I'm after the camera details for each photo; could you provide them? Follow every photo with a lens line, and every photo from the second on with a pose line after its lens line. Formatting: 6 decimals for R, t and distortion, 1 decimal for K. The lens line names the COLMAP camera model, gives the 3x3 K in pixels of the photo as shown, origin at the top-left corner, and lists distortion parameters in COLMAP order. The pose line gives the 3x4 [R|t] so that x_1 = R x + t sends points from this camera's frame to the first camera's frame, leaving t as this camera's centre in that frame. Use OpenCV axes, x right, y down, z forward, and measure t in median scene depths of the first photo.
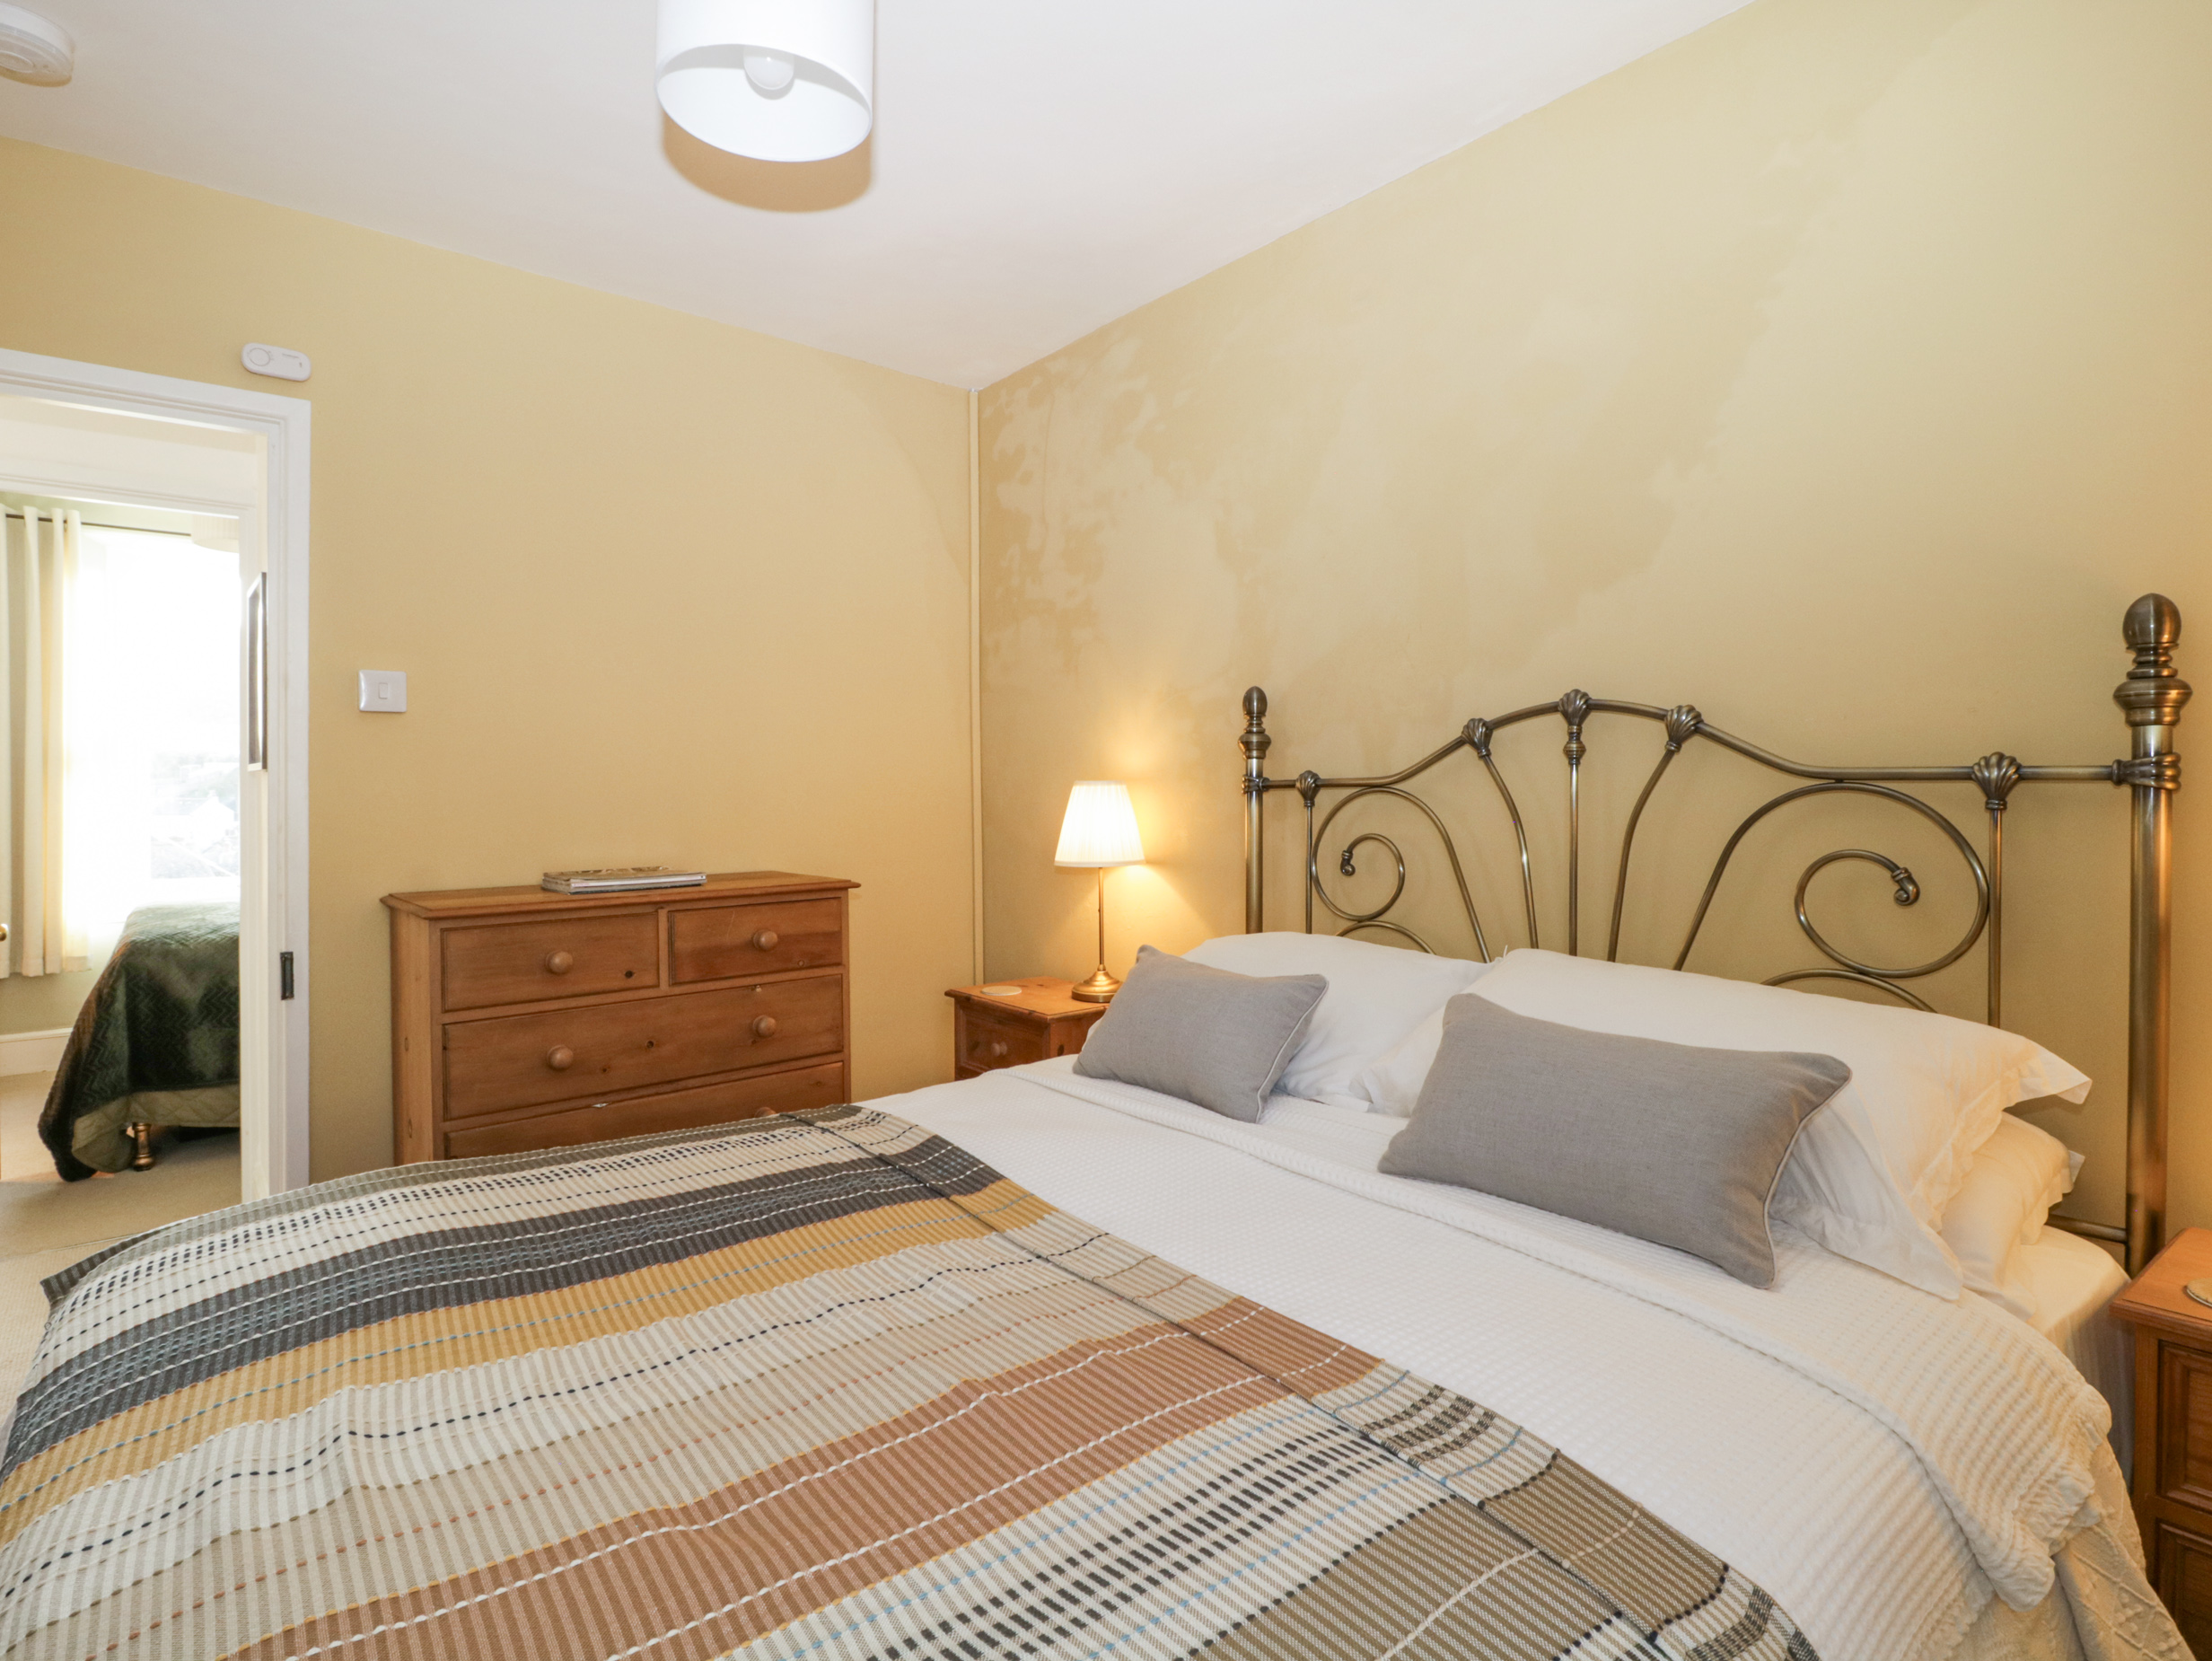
lens RADIAL K [[1138.5, 0, 1100.4], [0, 1138.5, 800.2], [0, 0, 1]] dist [0.000446, -0.017302]
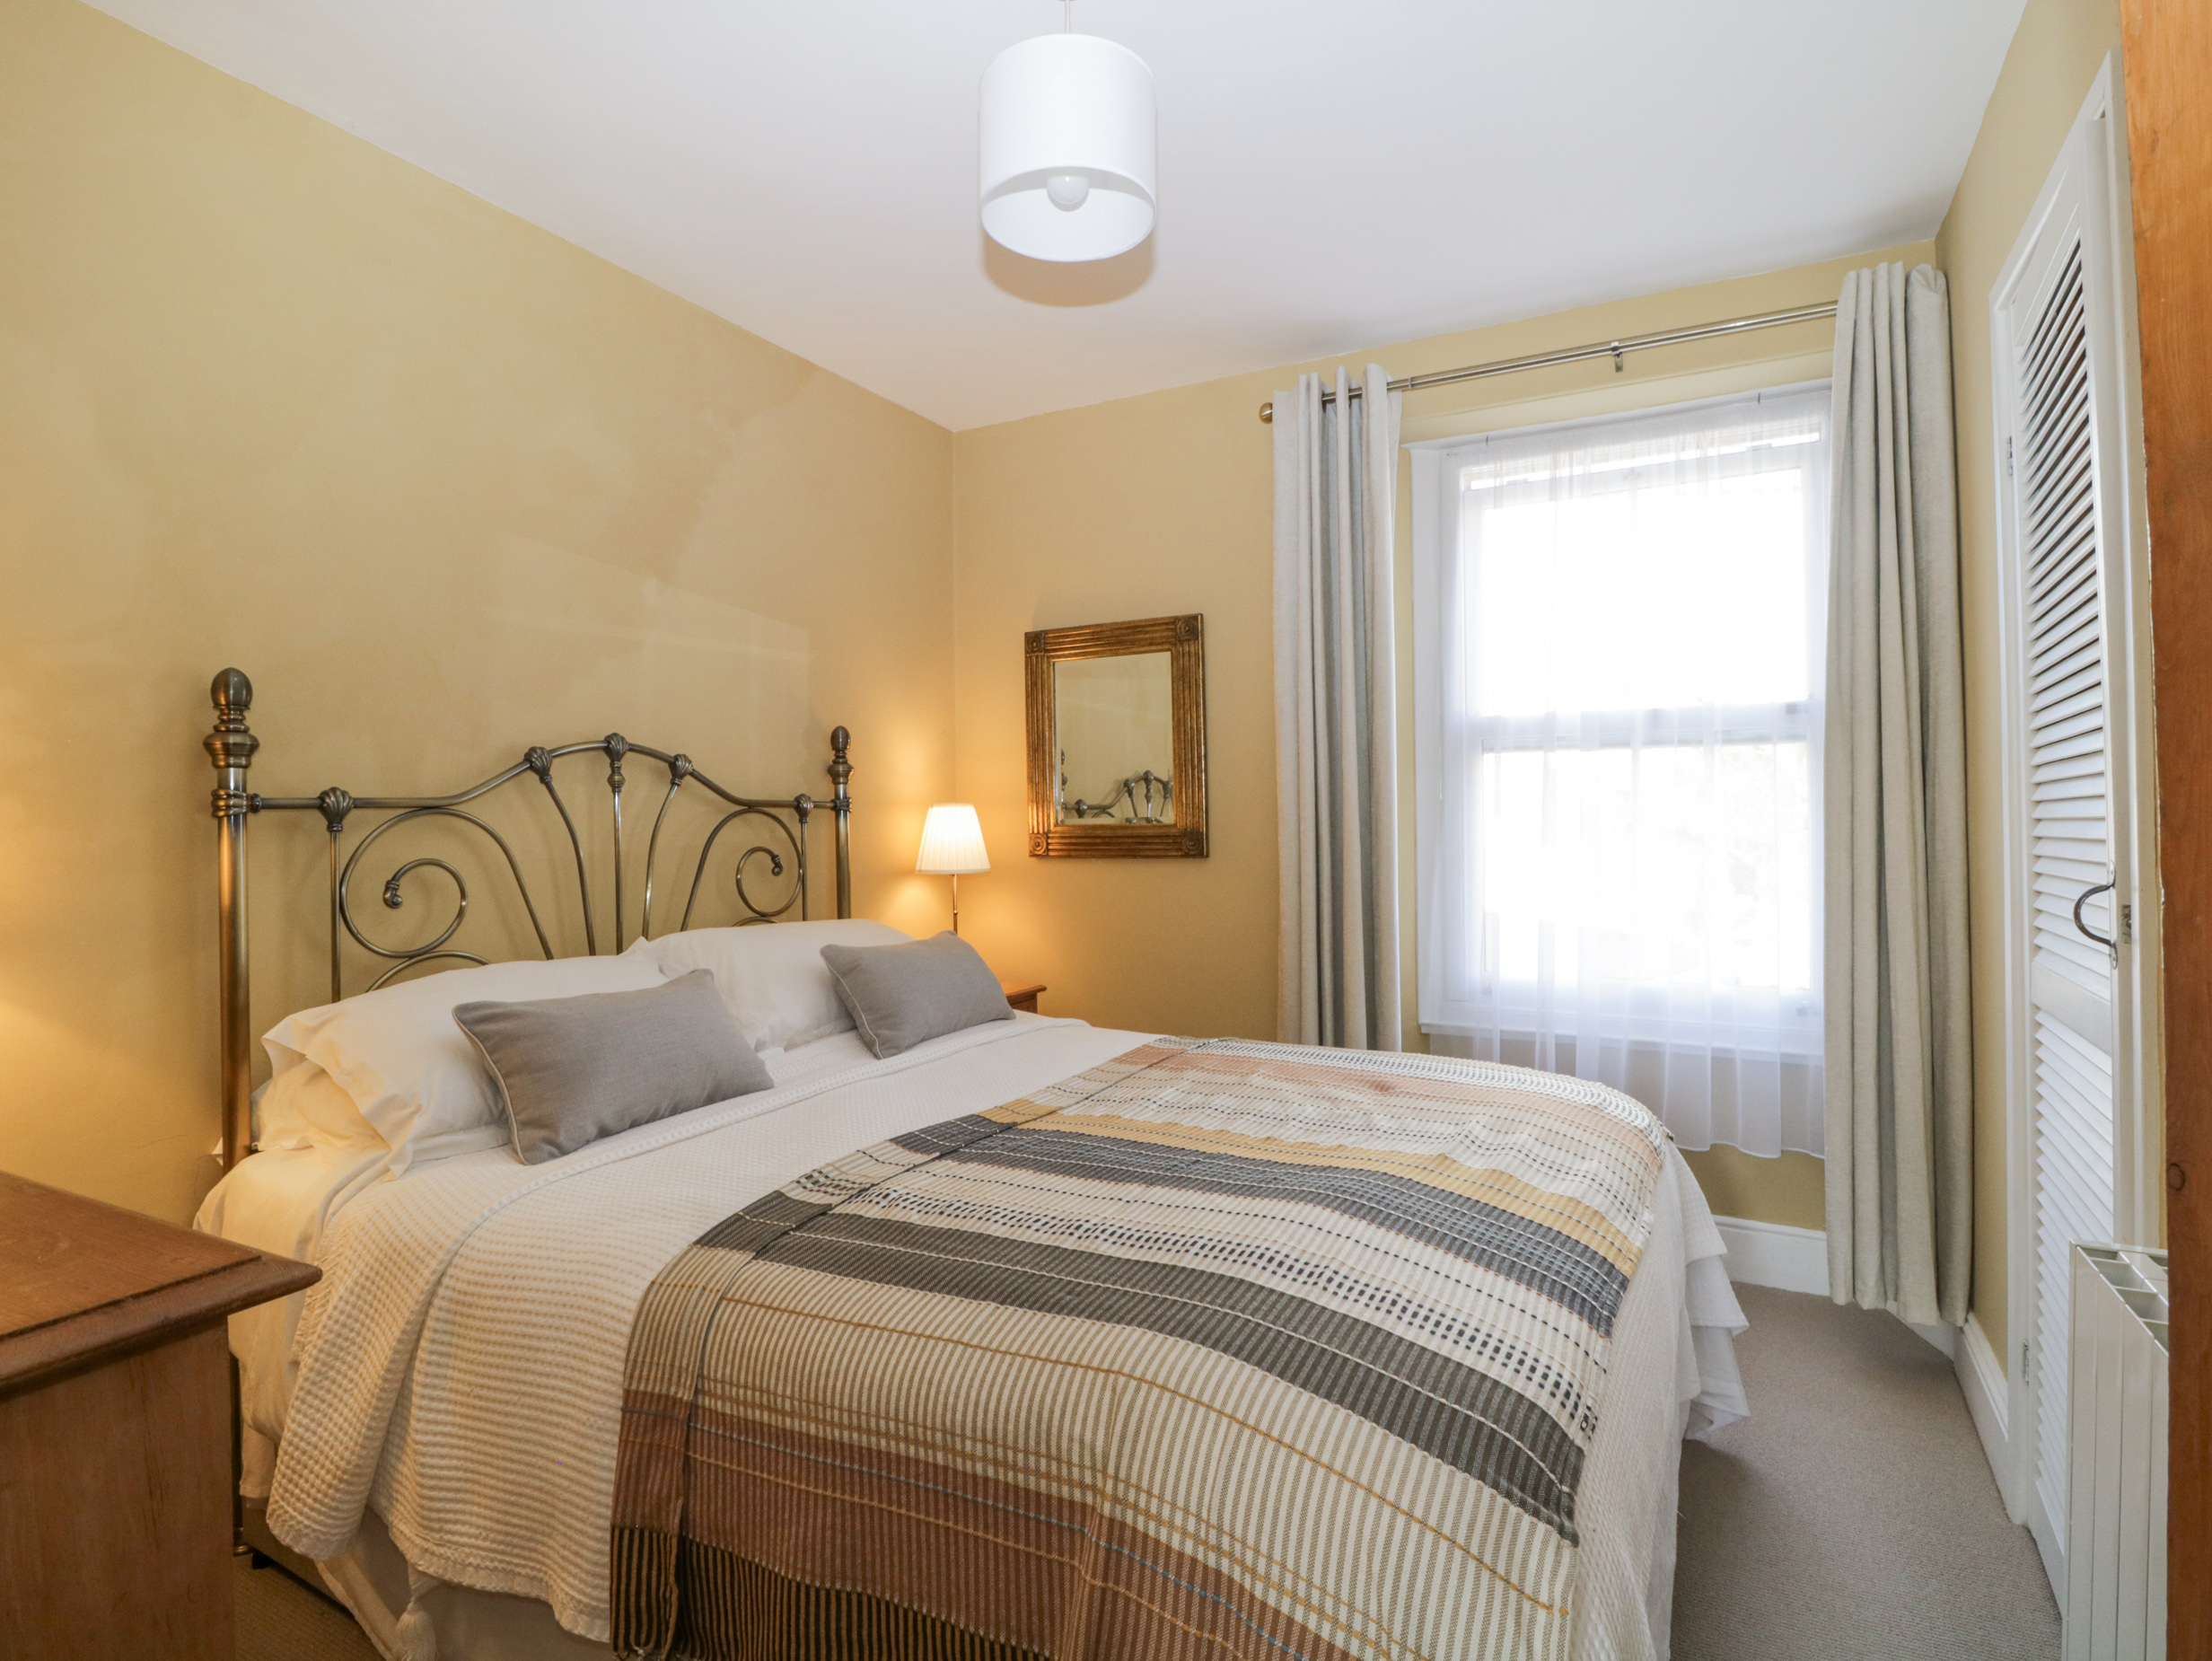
lens RADIAL K [[1138.5, 0, 1100.4], [0, 1138.5, 800.2], [0, 0, 1]] dist [0.000446, -0.017302]
pose [[-0.414778, 0.021043, 0.909679, -0.909796], [0.018434, 0.999722, -0.014721, 0.006229], [-0.909736, 0.010664, -0.415050, 0.975954]]
